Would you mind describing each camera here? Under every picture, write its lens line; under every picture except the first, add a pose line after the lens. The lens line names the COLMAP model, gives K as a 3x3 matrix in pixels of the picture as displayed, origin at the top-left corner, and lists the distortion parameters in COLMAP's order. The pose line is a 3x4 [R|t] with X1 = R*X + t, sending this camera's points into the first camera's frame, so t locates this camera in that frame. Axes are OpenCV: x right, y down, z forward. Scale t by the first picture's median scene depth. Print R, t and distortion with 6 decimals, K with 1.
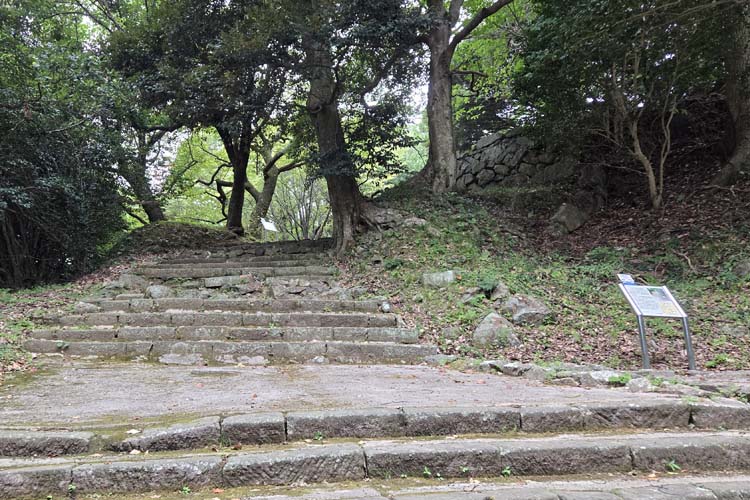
lens RADIAL K [[572.0, 0, 375.0], [0, 572.0, 250.0], [0, 0, 1]] dist [0.055017, -0.004618]
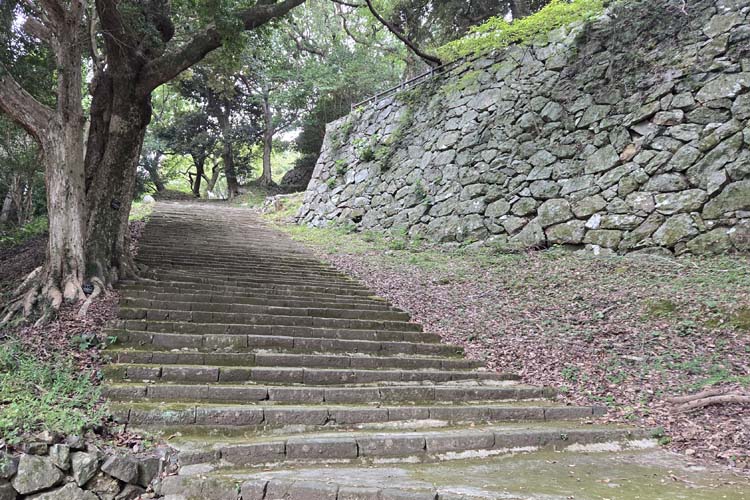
lens RADIAL K [[572.0, 0, 375.0], [0, 572.0, 250.0], [0, 0, 1]] dist [0.055017, -0.004618]
pose [[0.996899, 0.052443, 0.058669, 0.336189], [-0.053458, 0.998444, 0.015863, 0.105388], [-0.057746, -0.018950, 0.998151, -1.308045]]
